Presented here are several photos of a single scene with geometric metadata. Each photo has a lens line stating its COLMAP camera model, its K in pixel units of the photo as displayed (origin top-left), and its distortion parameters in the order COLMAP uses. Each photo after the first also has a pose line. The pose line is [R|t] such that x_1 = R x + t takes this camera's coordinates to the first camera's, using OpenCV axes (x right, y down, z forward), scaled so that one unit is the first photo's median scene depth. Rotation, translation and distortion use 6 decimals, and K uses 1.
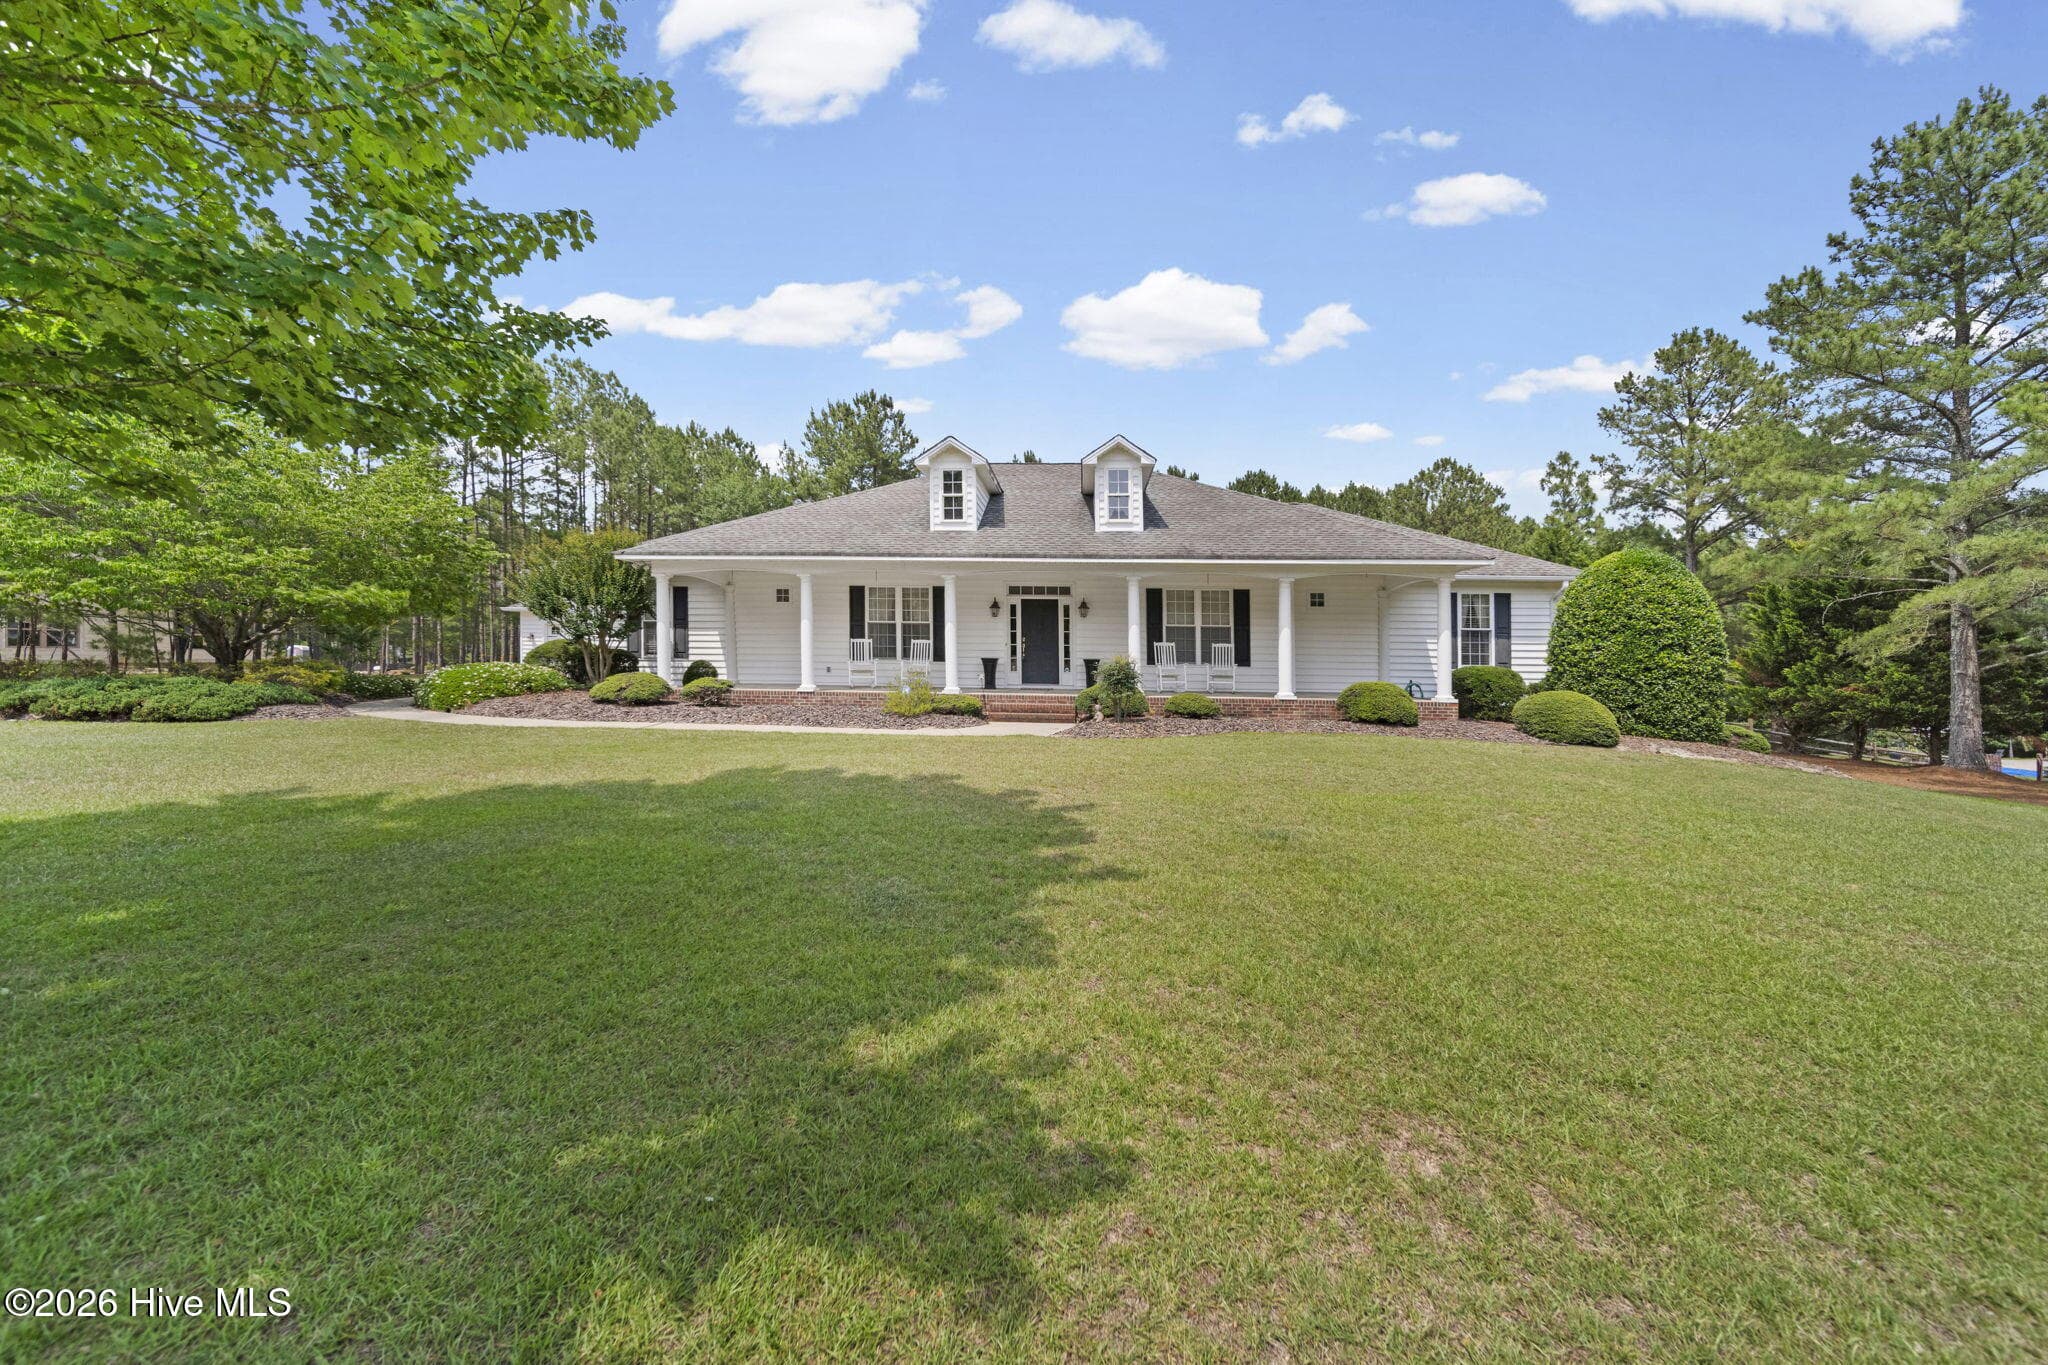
lens RADIAL K [[712.0, 0, 1020.2], [0, 712.0, 680.0], [0, 0, 1]] dist [0.012268, -0.000076]
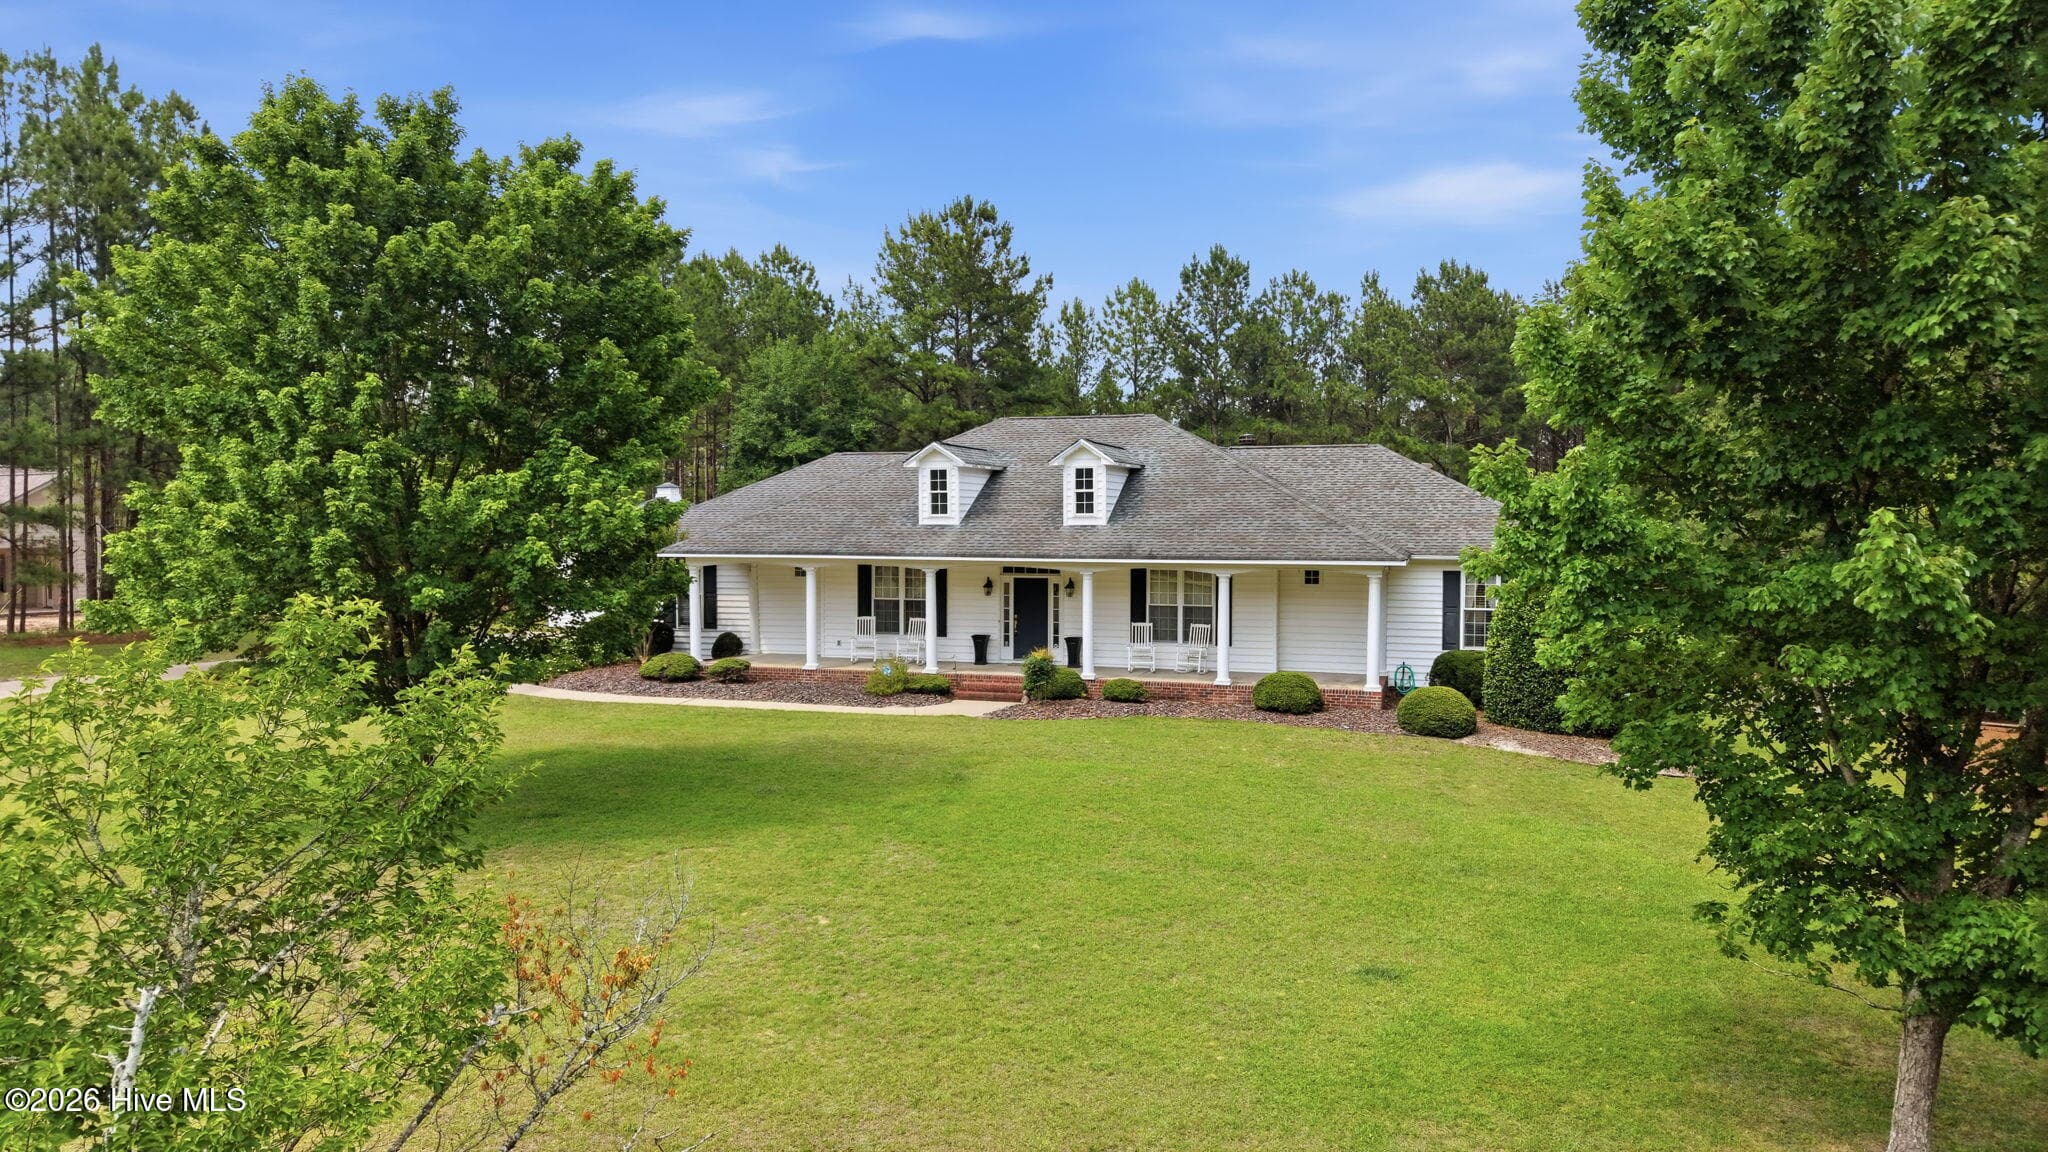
lens RADIAL K [[1407.1, 0, 1018.7], [0, 1407.1, 542.0], [0, 0, 1]] dist [0.108768, -0.053909]
pose [[0.972105, -0.006131, -0.234466, 0.493024], [0.002426, 0.999868, -0.016088, -0.133460], [0.234533, 0.015070, 0.971991, -0.997656]]
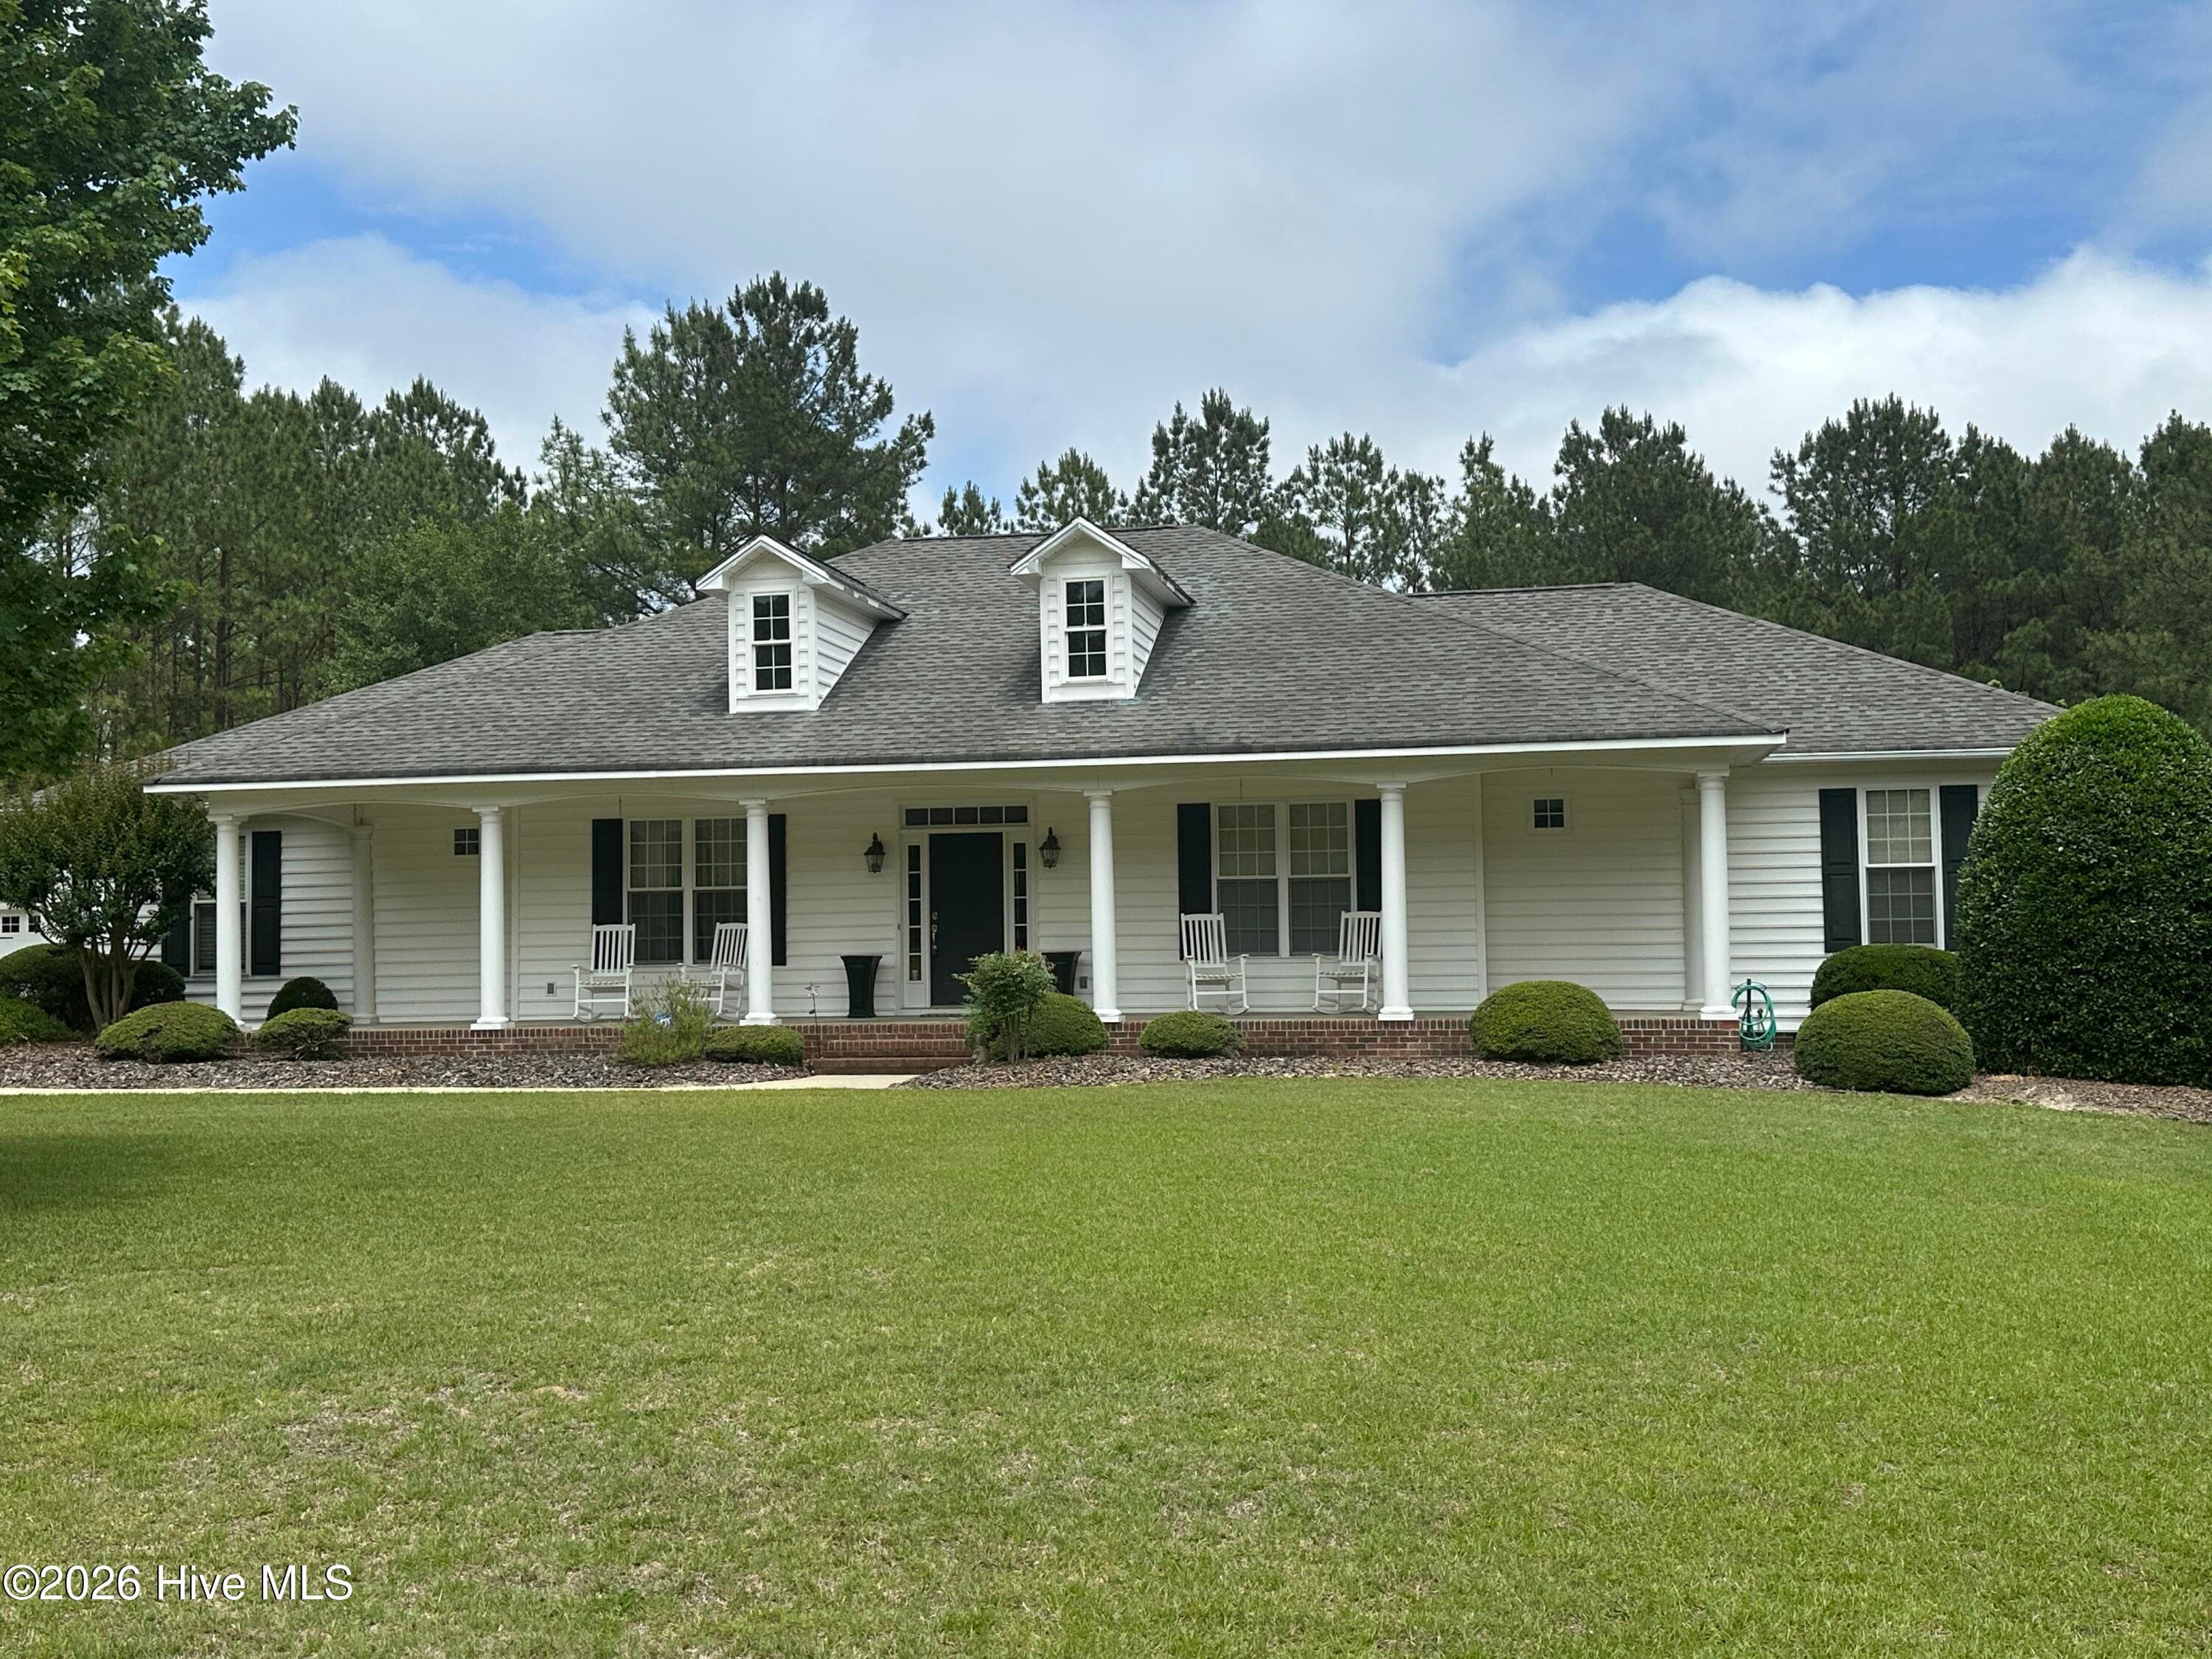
lens RADIAL K [[2283.8, 0, 1084.4], [0, 2283.8, 827.9], [0, 0, 1]] dist [0.220875, -0.557666]
pose [[0.991537, -0.034851, -0.125063, 0.309690], [0.023532, 0.995584, -0.090873, 0.029154], [0.127678, 0.087161, 0.987978, -0.561526]]
